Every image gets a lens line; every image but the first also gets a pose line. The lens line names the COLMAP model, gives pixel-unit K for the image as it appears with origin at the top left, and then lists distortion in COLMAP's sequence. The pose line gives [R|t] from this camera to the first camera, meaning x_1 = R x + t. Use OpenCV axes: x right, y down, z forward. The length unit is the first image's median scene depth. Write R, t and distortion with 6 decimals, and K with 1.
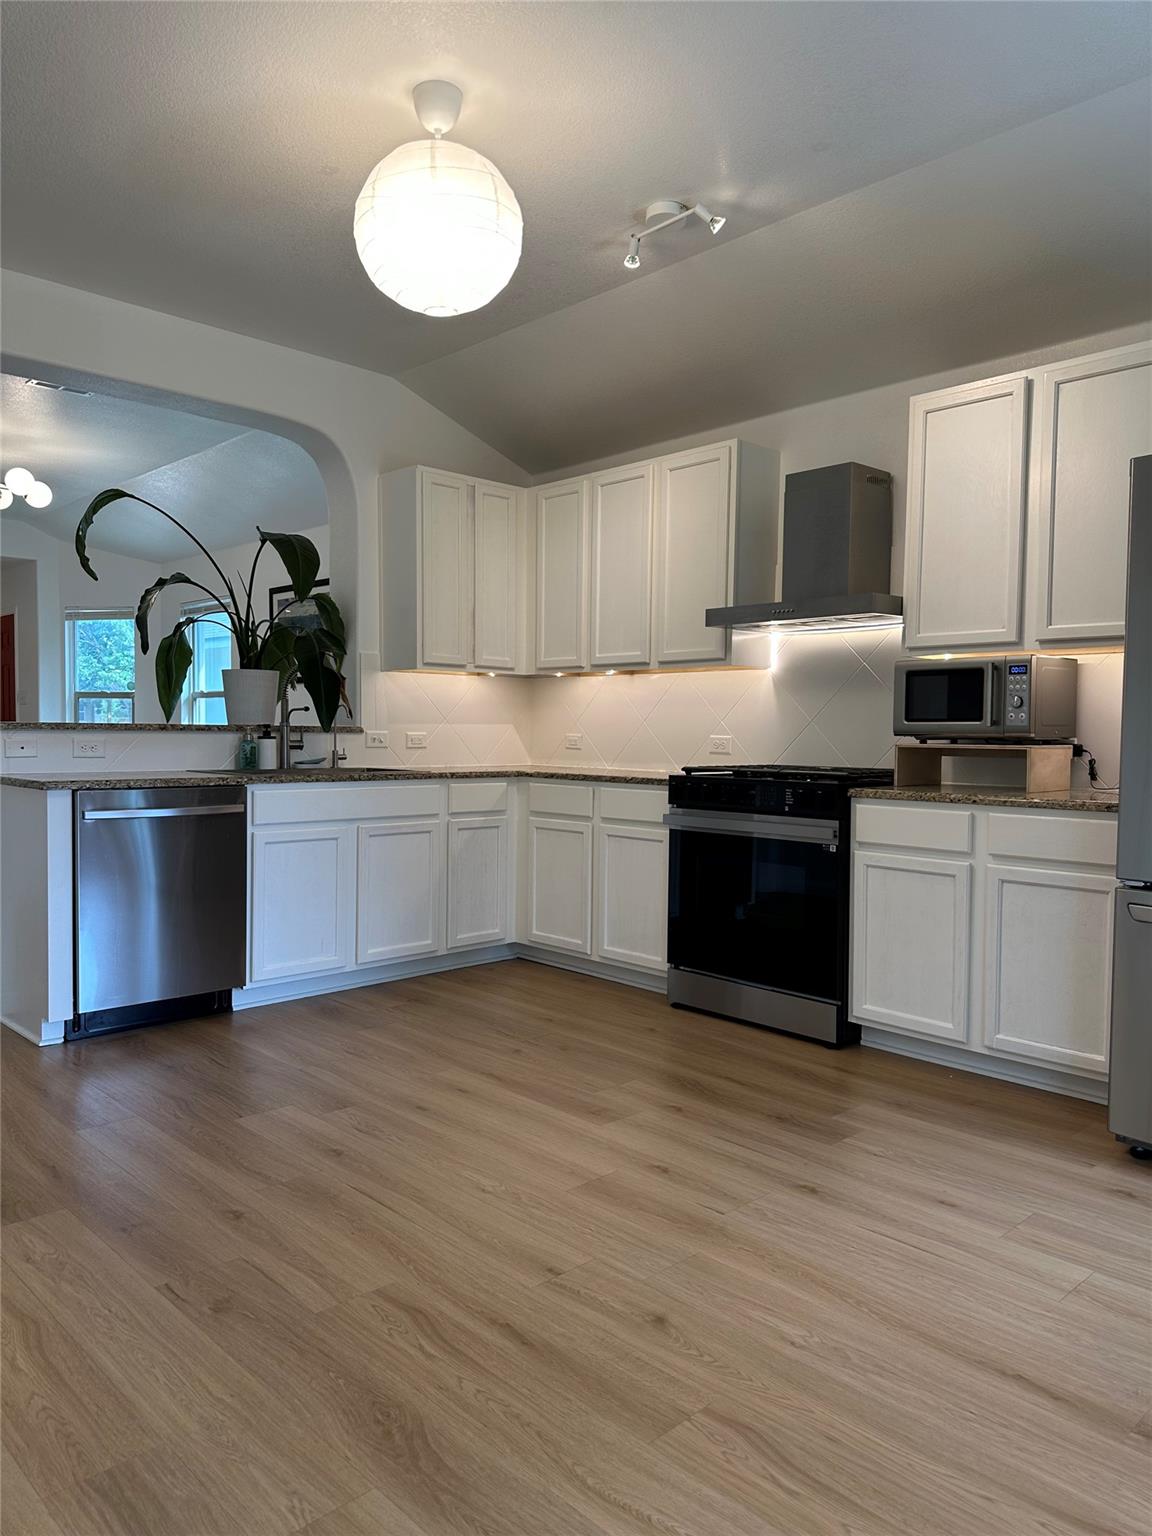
lens RADIAL K [[1075.9, 0, 564.8], [0, 1075.9, 776.7], [0, 0, 1]] dist [0.095514, -0.121642]
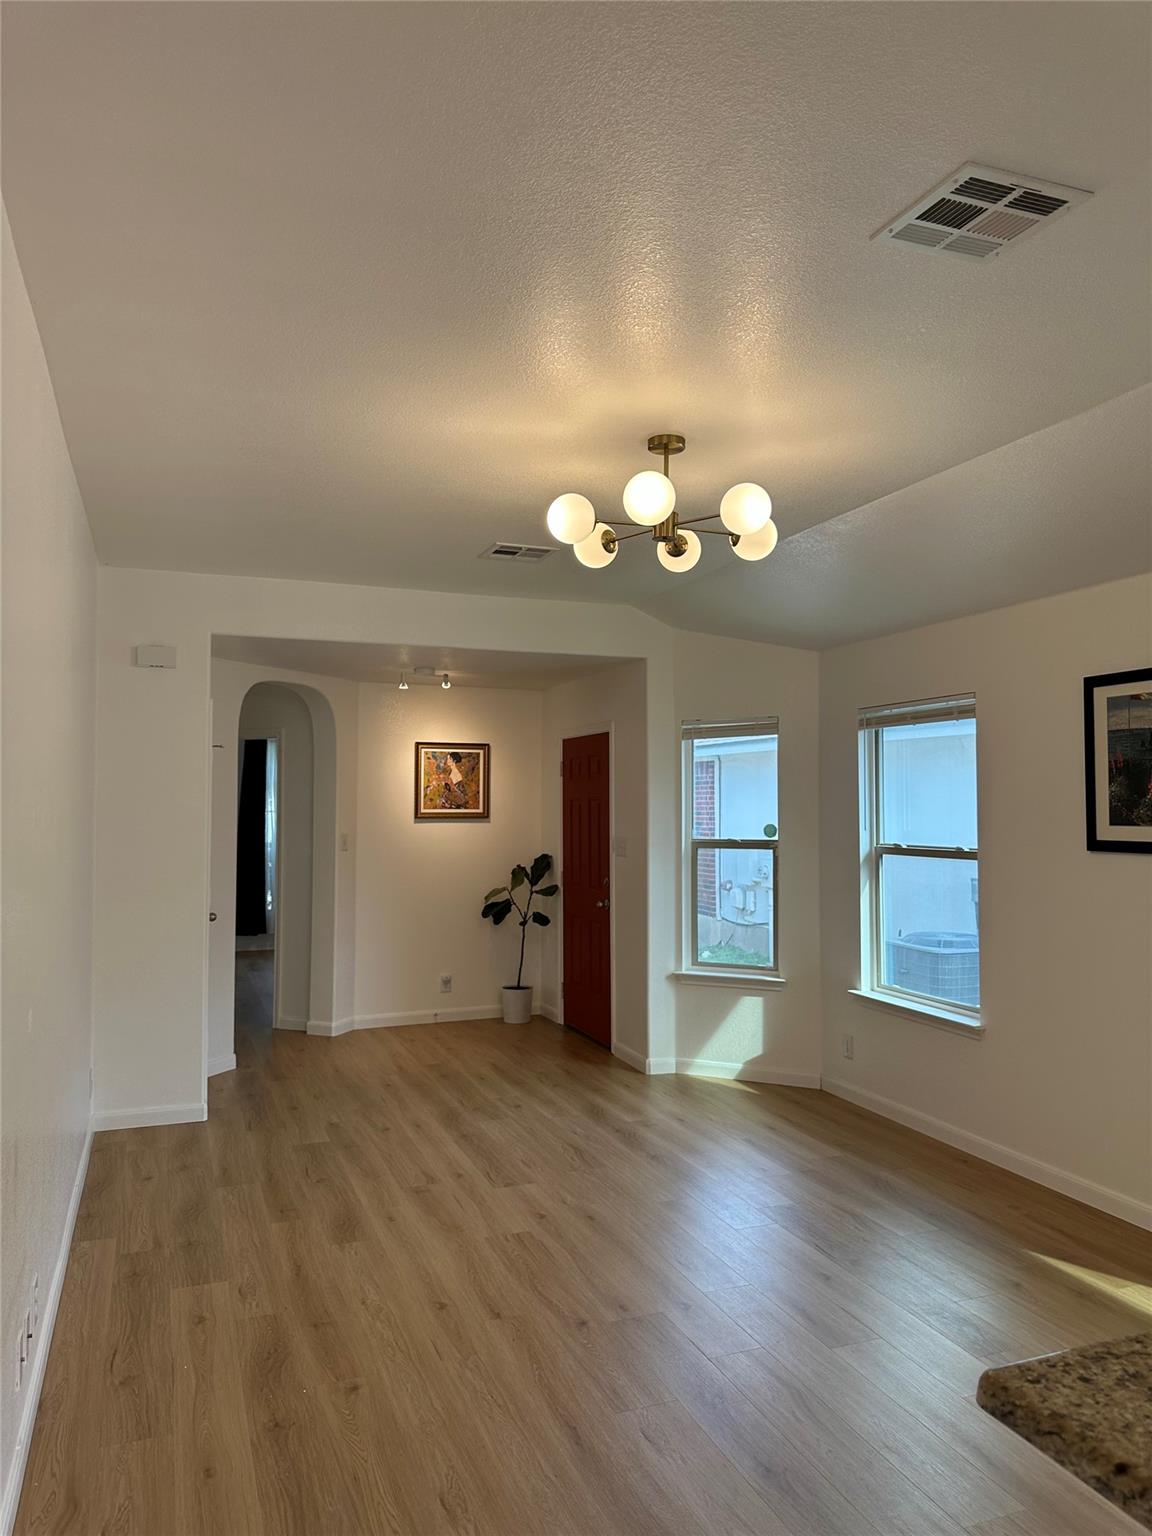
lens RADIAL K [[1077.6, 0, 590.9], [0, 1077.6, 769.2], [0, 0, 1]] dist [0.123799, -0.186853]
pose [[0.927259, -0.022173, -0.373764, -0.628292], [-0.007323, 0.996980, -0.077310, -0.173543], [0.374350, 0.074424, 0.924296, 0.832551]]
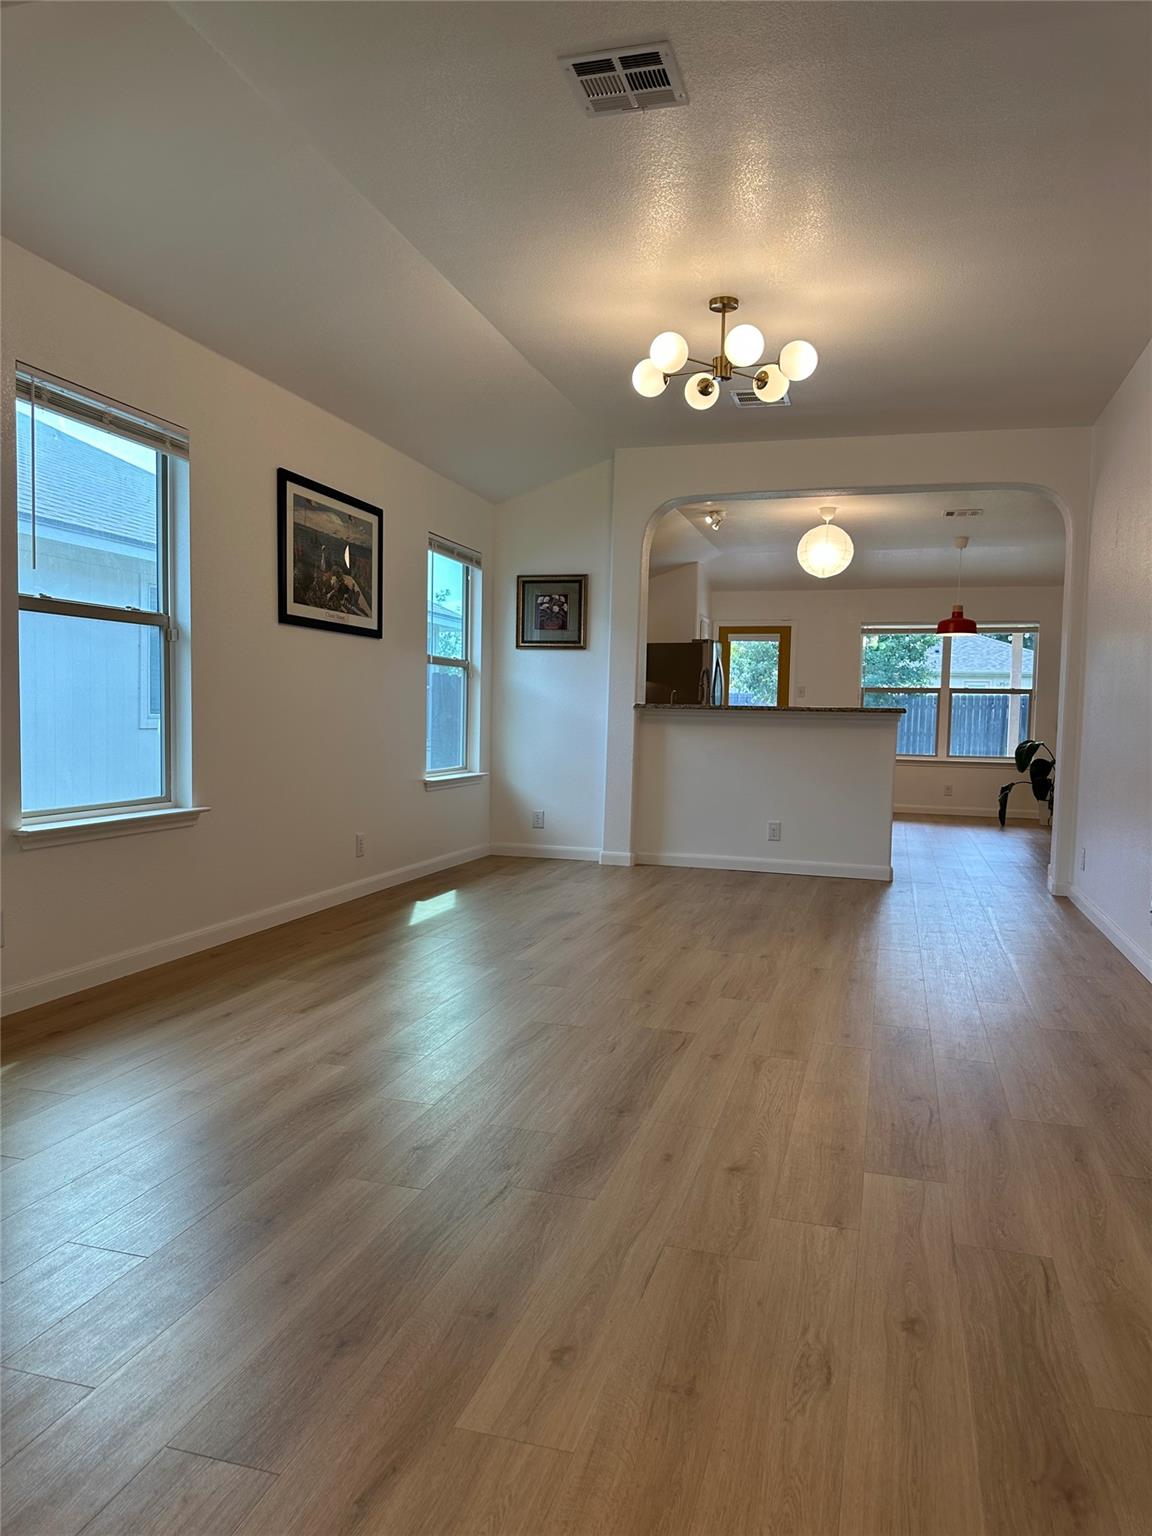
lens RADIAL K [[1071.7, 0, 574.9], [0, 1071.7, 775.5], [0, 0, 1]] dist [0.133736, -0.187668]
pose [[-0.502013, -0.072147, 0.861846, -1.921668], [0.008704, 0.996042, 0.088452, -0.108741], [-0.864816, 0.051906, -0.499398, 2.486974]]
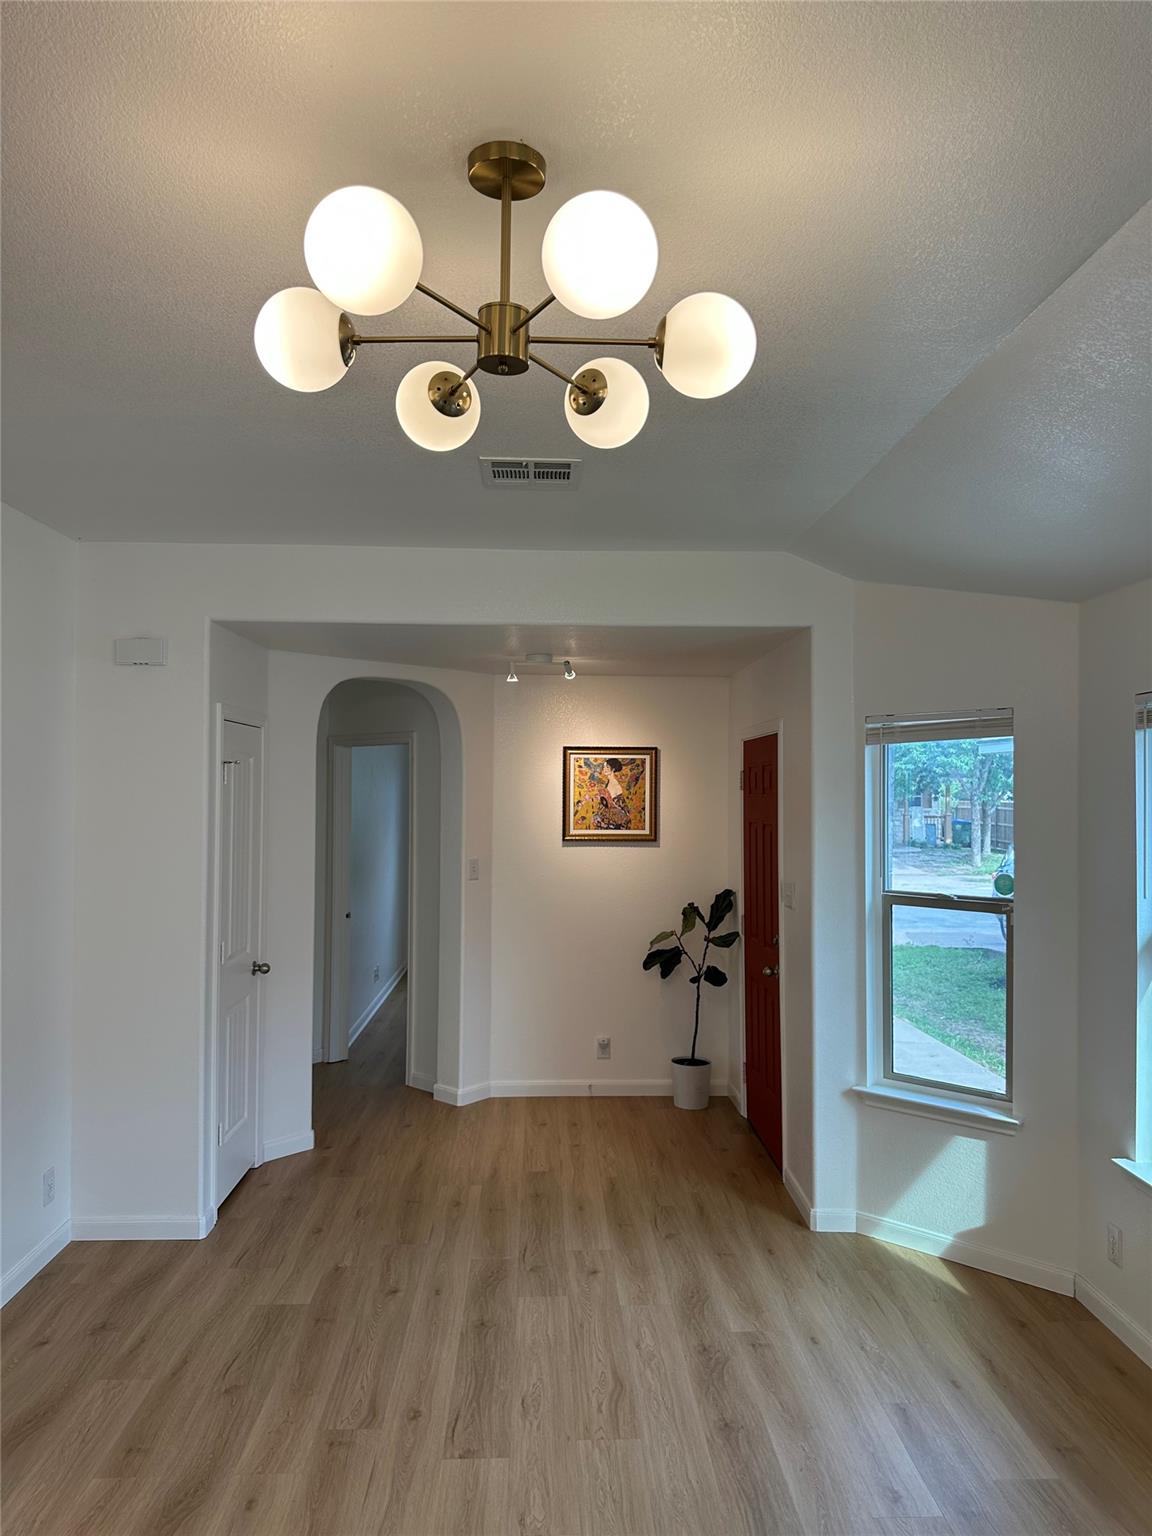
lens RADIAL K [[1077.6, 0, 590.9], [0, 1077.6, 769.2], [0, 0, 1]] dist [0.123799, -0.186853]
pose [[0.757118, -0.019683, -0.652982, -0.590017], [-0.026392, 0.997808, -0.060677, -0.248689], [0.652745, 0.063173, 0.754939, 1.392725]]
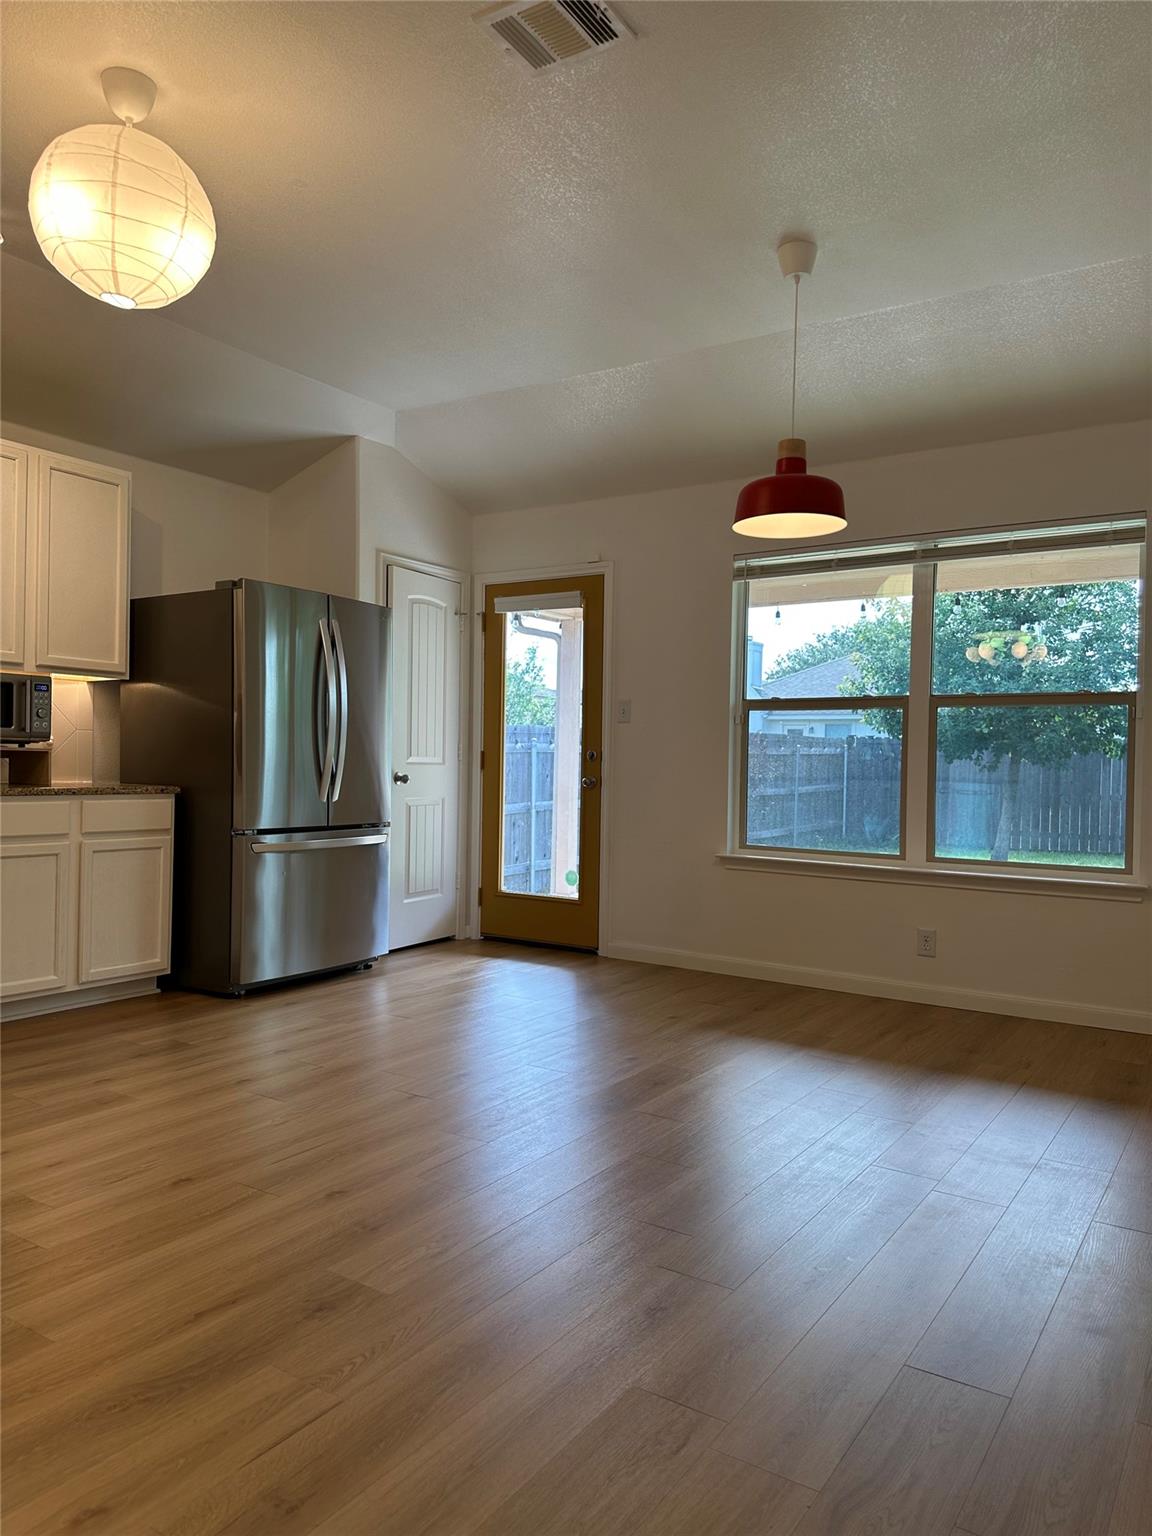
lens RADIAL K [[1060.4, 0, 584.9], [0, 1060.4, 773.7], [0, 0, 1]] dist [0.071450, -0.083283]
pose [[-0.223992, -0.022765, 0.974325, -0.884996], [0.018339, 0.999452, 0.027568, -0.021076], [-0.974418, 0.024043, -0.223451, 0.639286]]
